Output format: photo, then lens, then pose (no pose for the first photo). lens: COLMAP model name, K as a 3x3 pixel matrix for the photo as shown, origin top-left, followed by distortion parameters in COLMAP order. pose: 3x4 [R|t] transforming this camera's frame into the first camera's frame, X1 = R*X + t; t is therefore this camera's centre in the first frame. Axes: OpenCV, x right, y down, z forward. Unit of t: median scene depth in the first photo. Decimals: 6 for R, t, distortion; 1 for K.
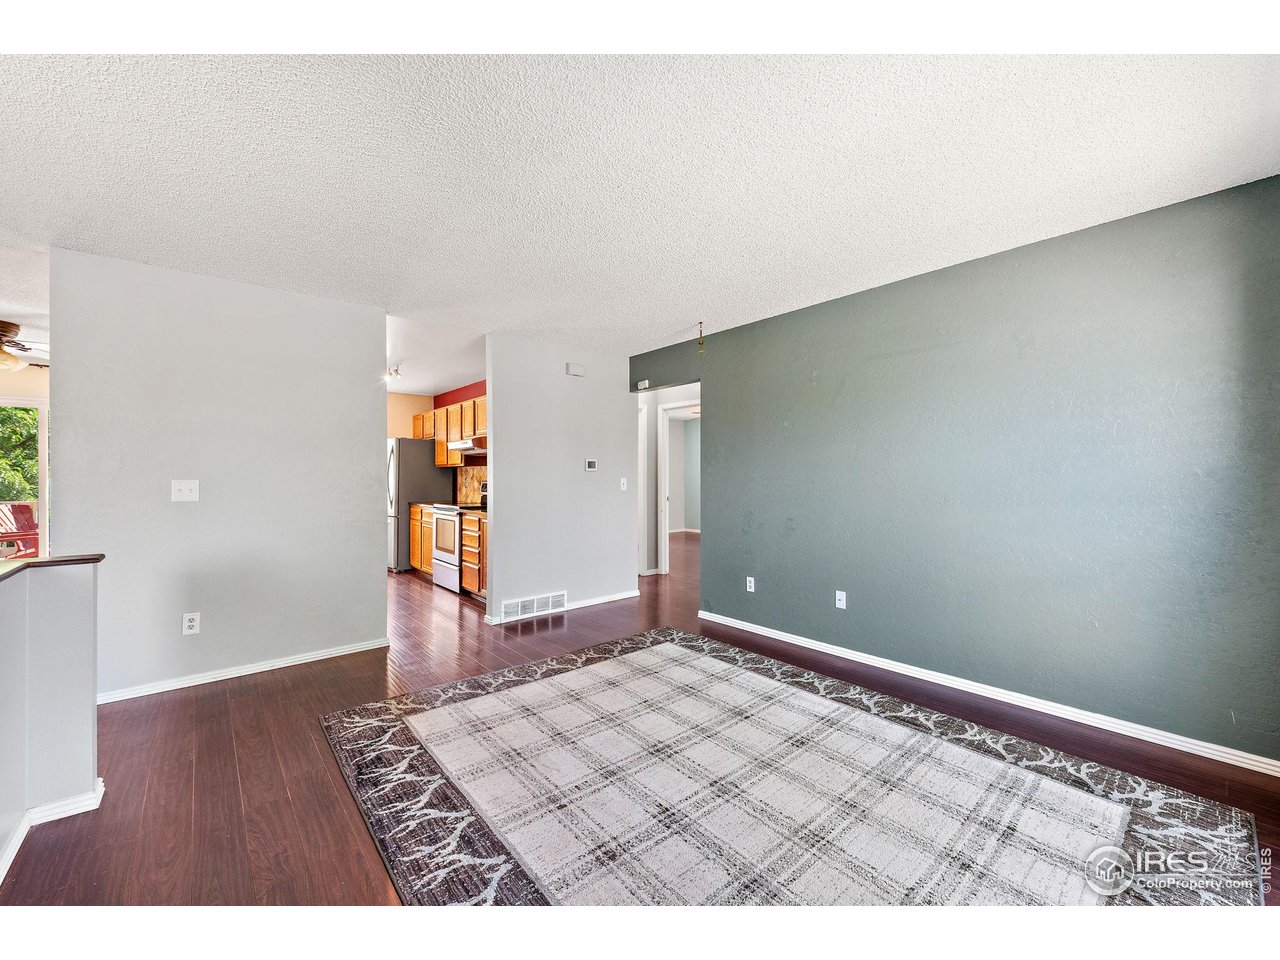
lens RADIAL K [[508.4, 0, 637.0], [0, 508.4, 481.0], [0, 0, 1]] dist [-0.011435, -0.000109]
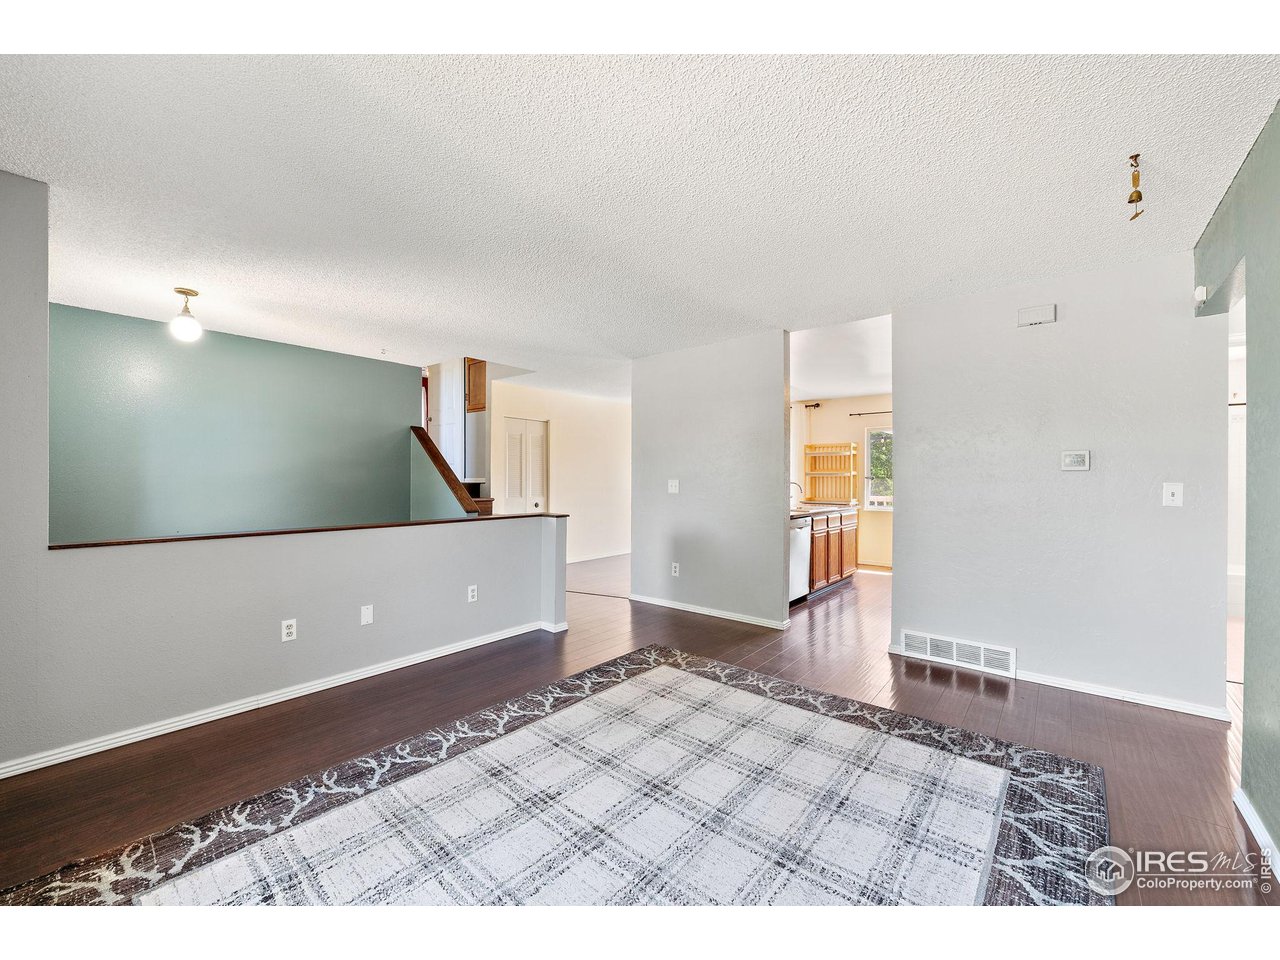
lens RADIAL K [[508.4, 0, 637.5], [0, 508.4, 474.5], [0, 0, 1]] dist [-0.011435, -0.000109]
pose [[0.157956, -0.005902, -0.987428, 0.686794], [-0.015564, 0.999843, -0.008466, -0.002705], [0.987323, 0.016706, 0.157840, 0.618780]]
